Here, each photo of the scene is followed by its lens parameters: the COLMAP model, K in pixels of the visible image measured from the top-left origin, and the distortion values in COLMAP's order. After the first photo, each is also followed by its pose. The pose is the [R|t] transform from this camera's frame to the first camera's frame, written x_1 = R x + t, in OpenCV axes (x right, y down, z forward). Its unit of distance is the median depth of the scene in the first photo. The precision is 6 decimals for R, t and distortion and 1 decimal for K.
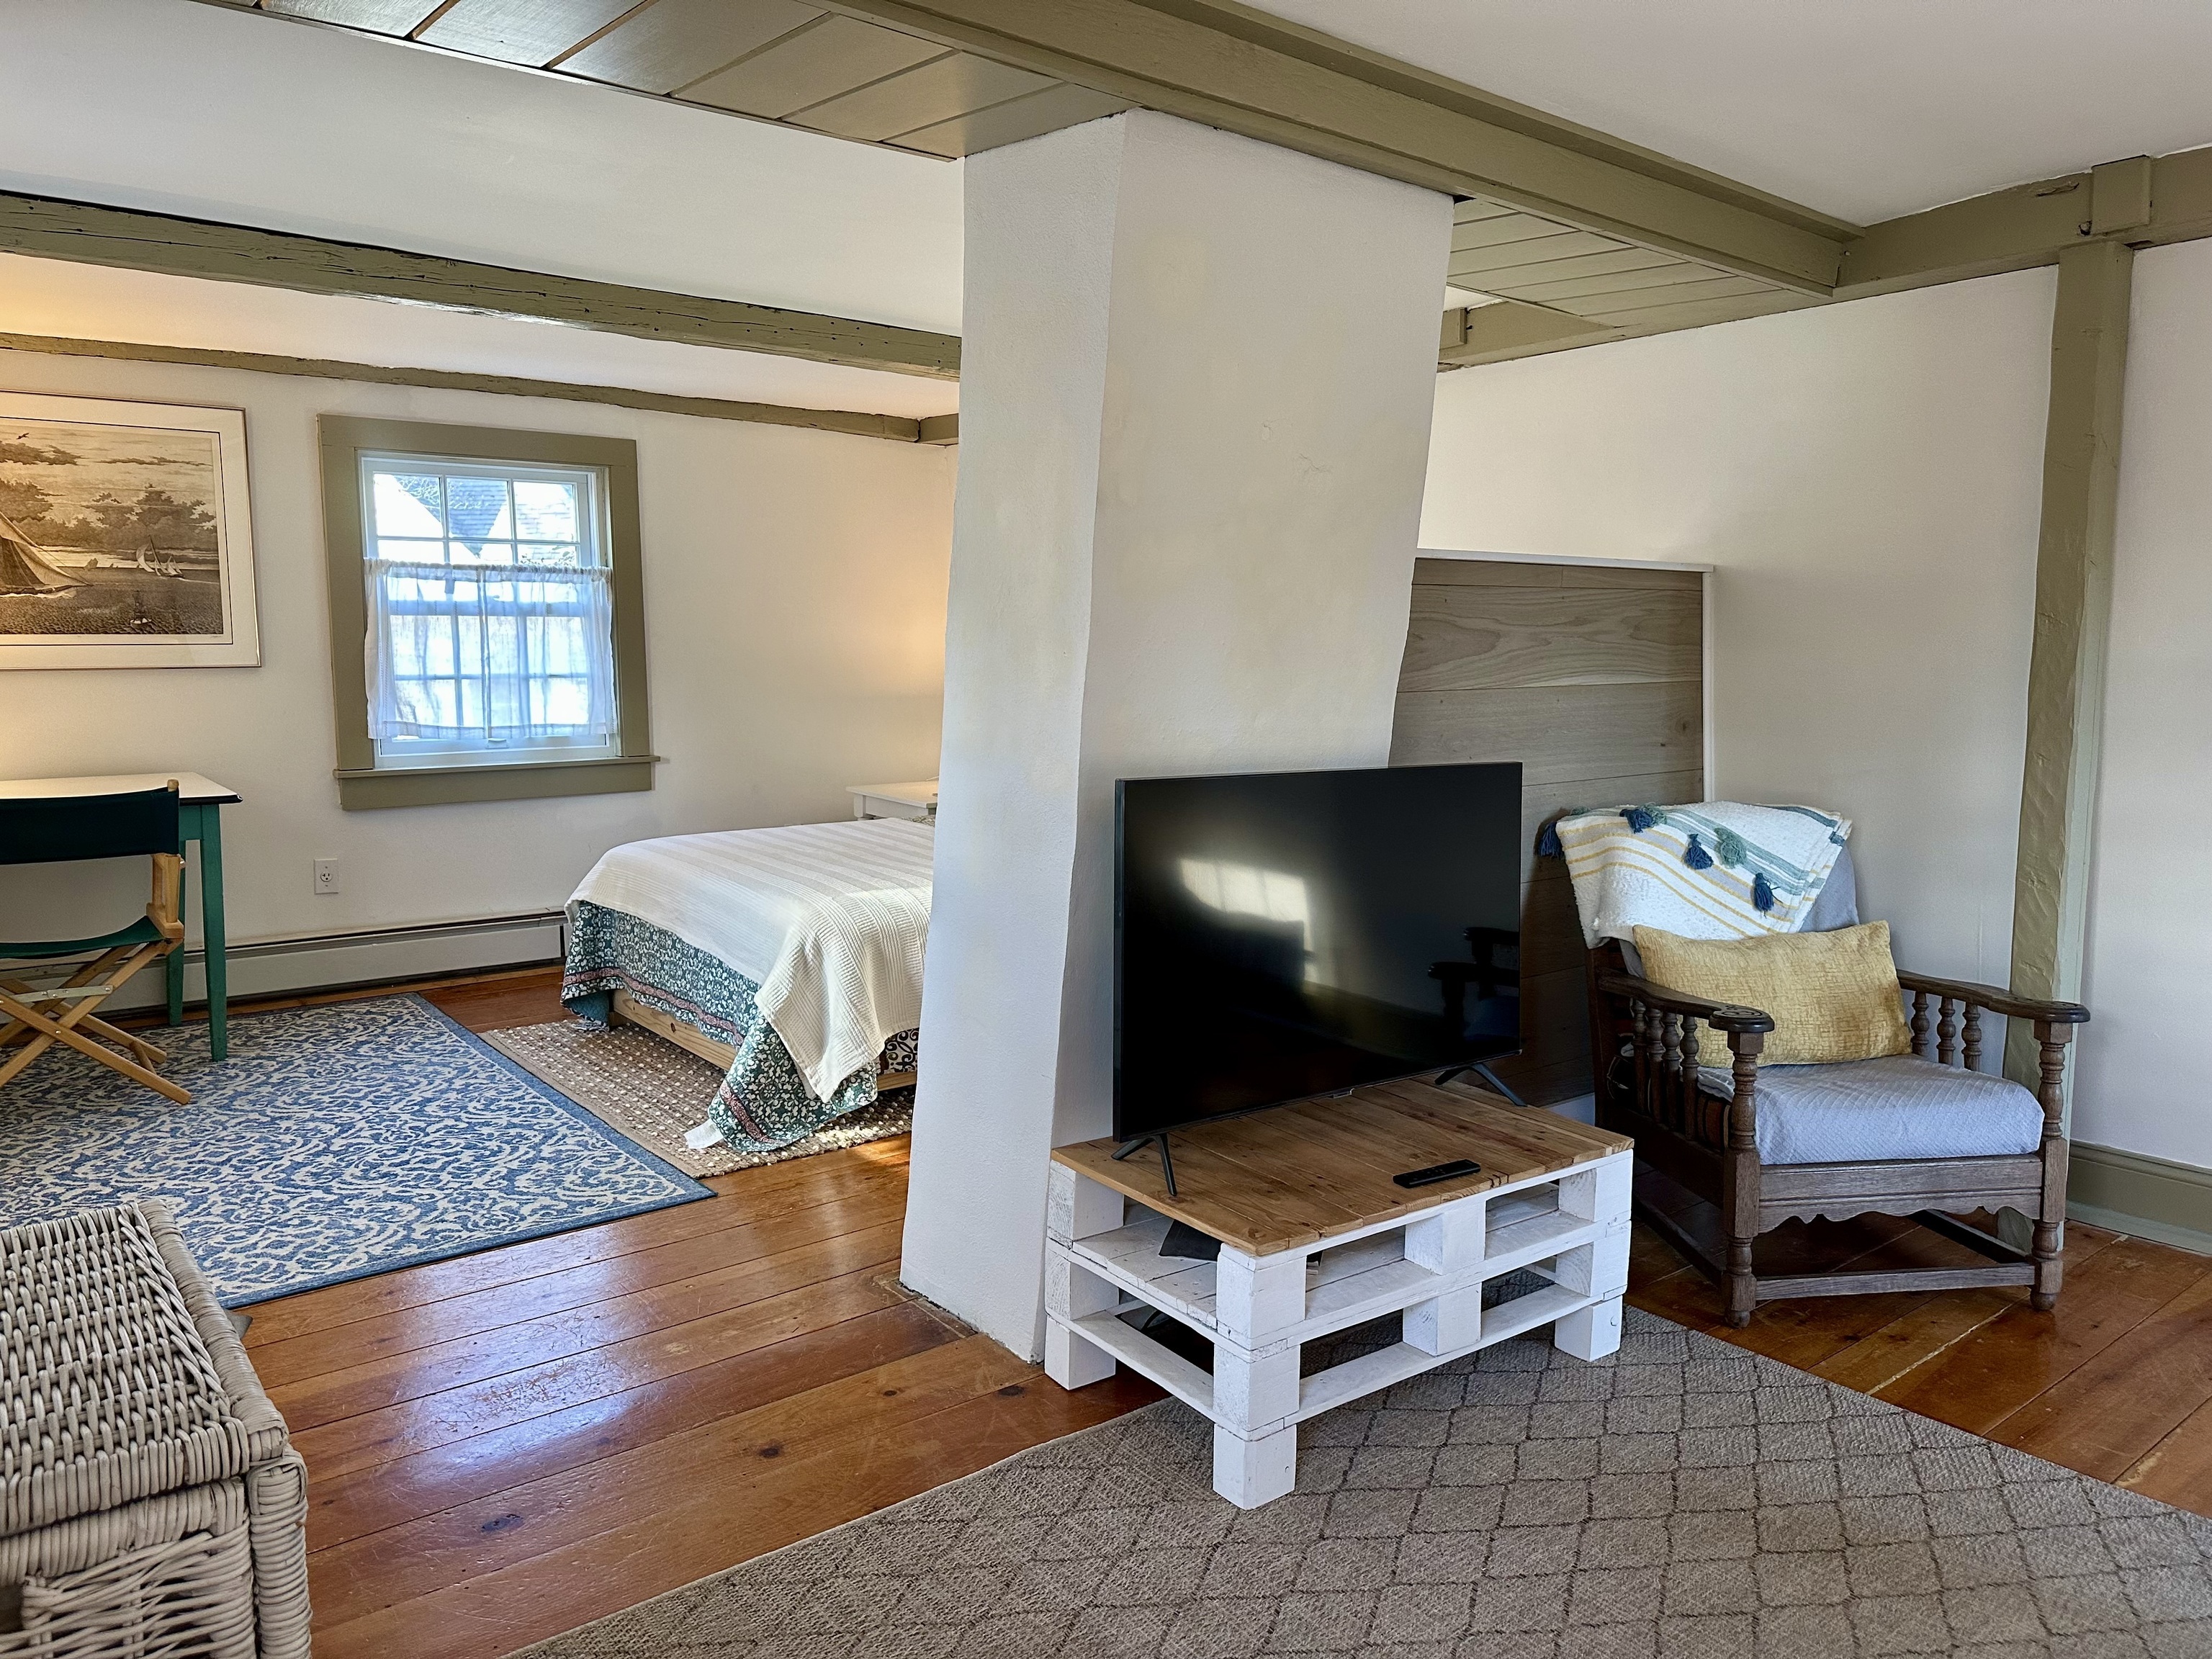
lens RADIAL K [[1548.0, 0, 1108.5], [0, 1548.0, 827.3], [0, 0, 1]] dist [0.054792, -0.060983]
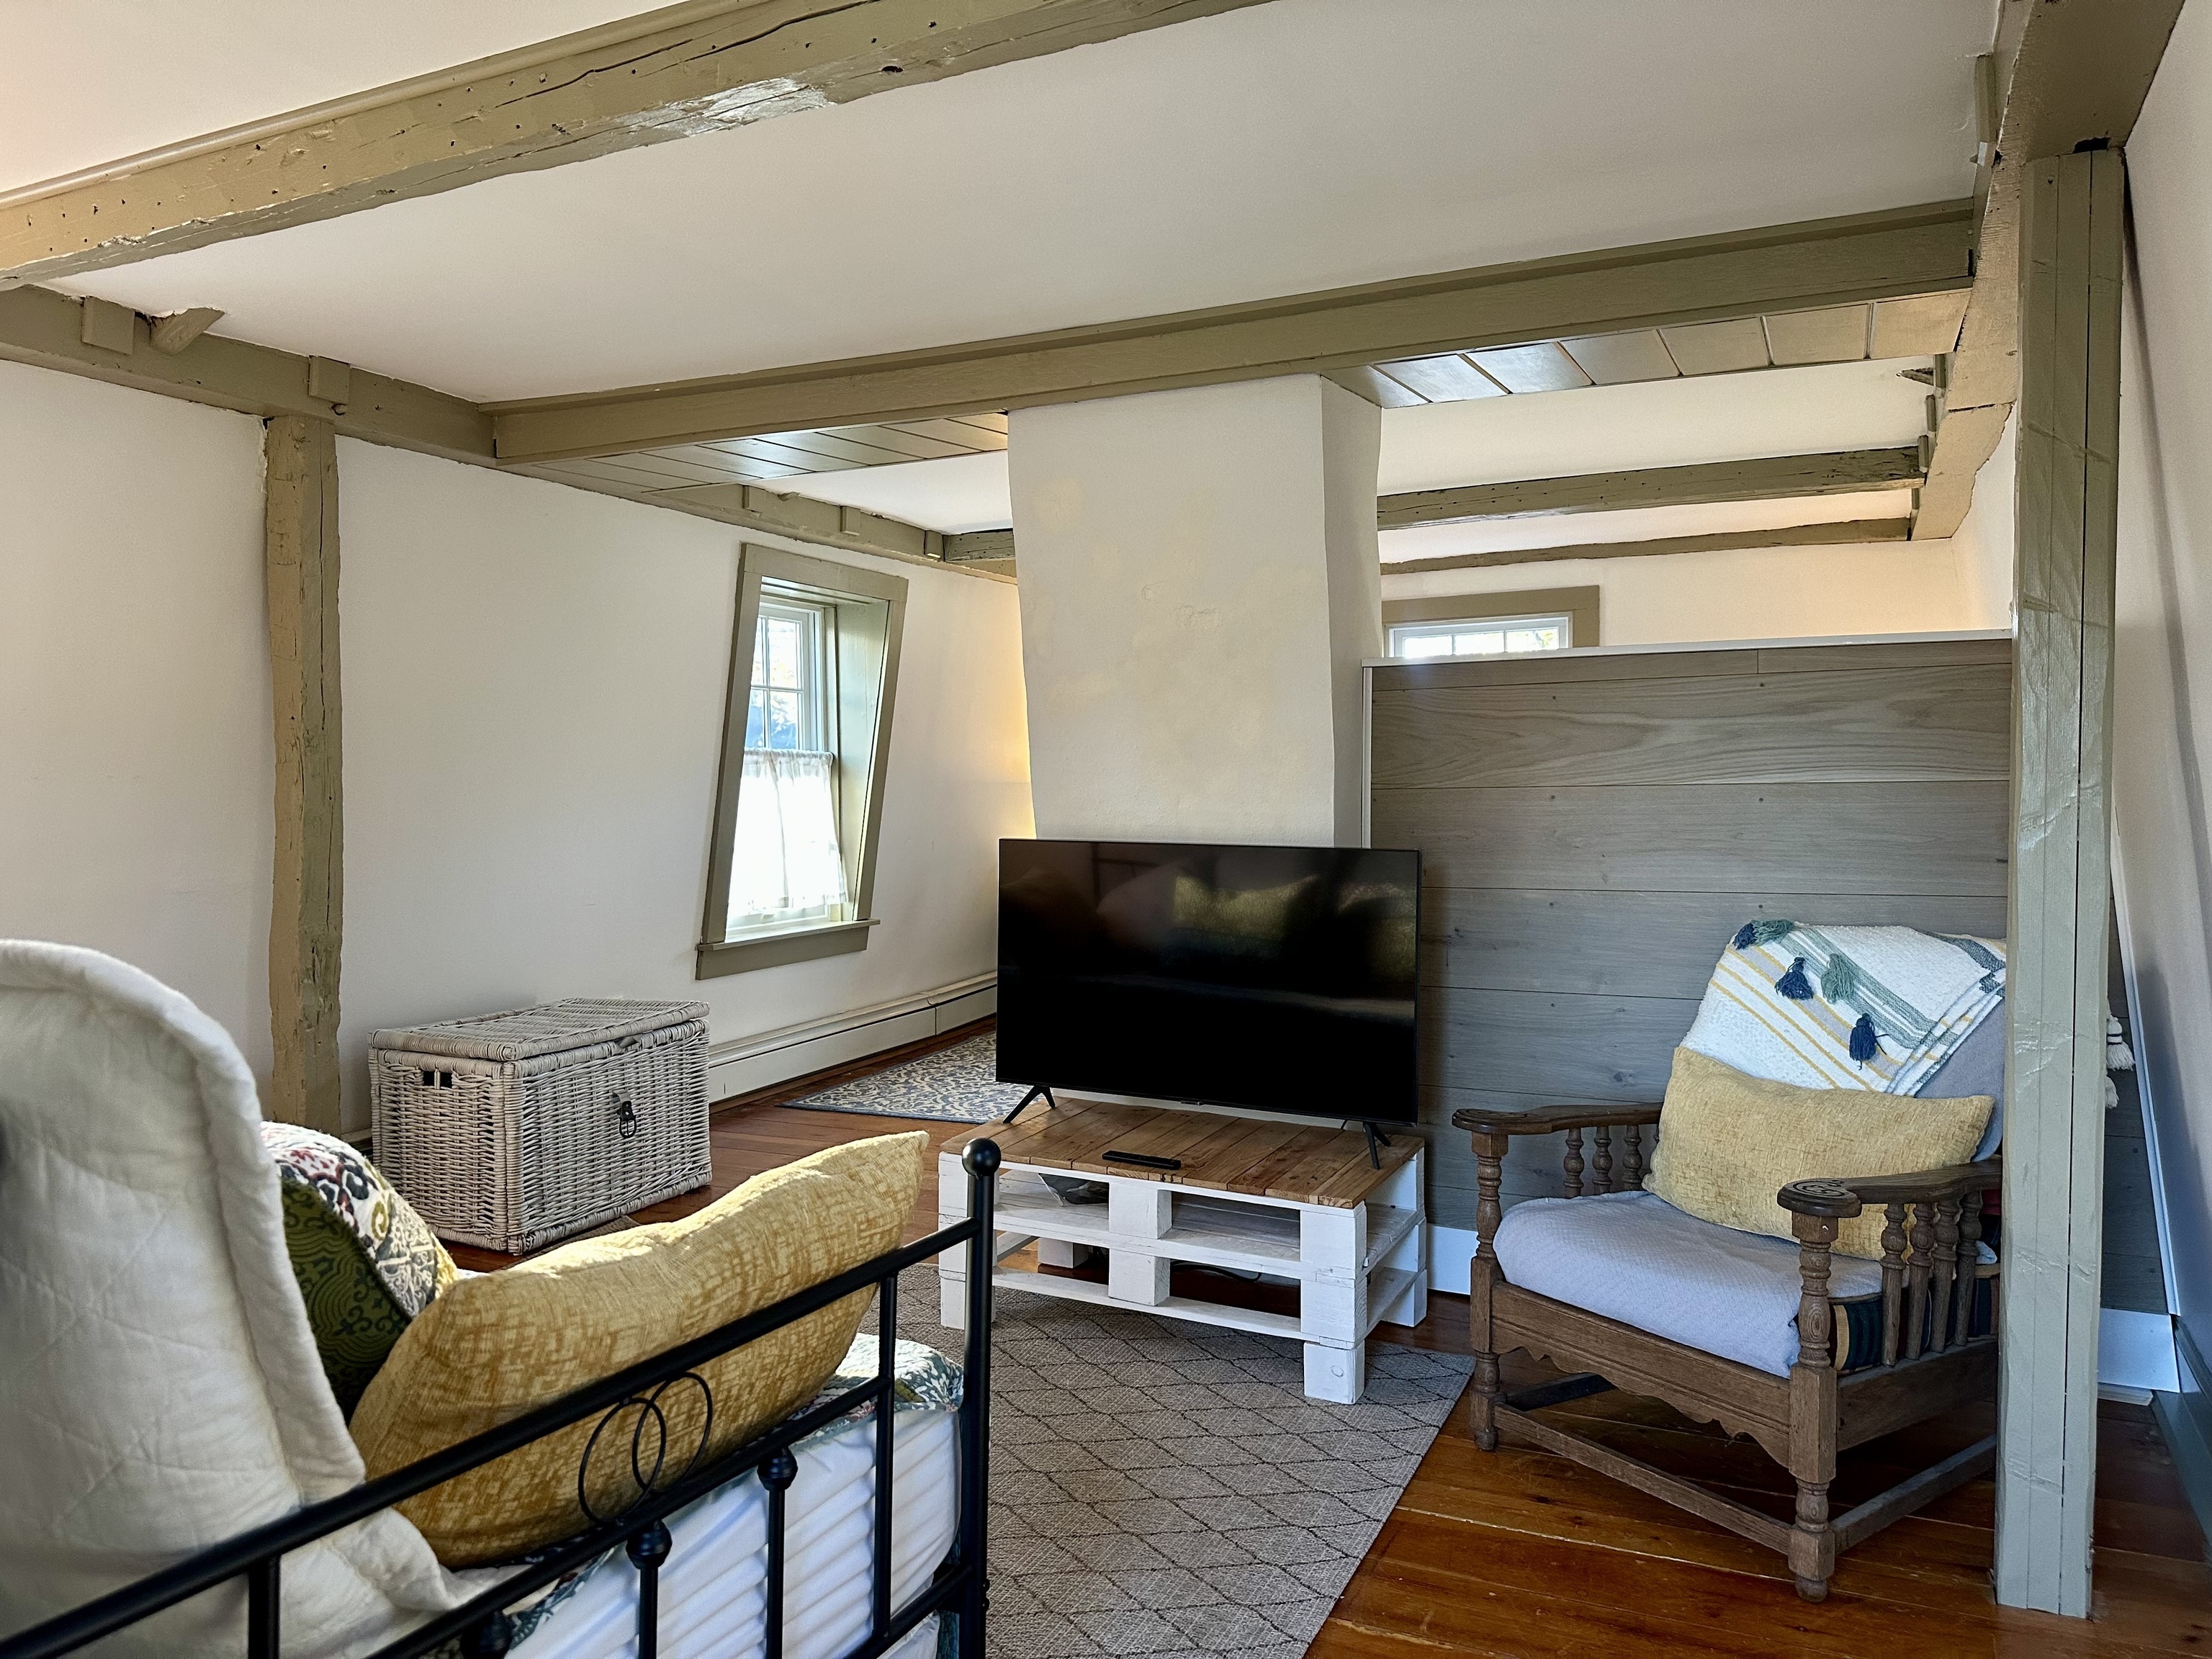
lens RADIAL K [[1548.0, 0, 1107.6], [0, 1548.0, 826.7], [0, 0, 1]] dist [0.054792, -0.060983]
pose [[0.445109, 0.021940, -0.895208, 0.963703], [-0.092357, 0.995493, -0.021523, -0.013120], [0.890701, 0.092259, 0.445129, 0.285016]]
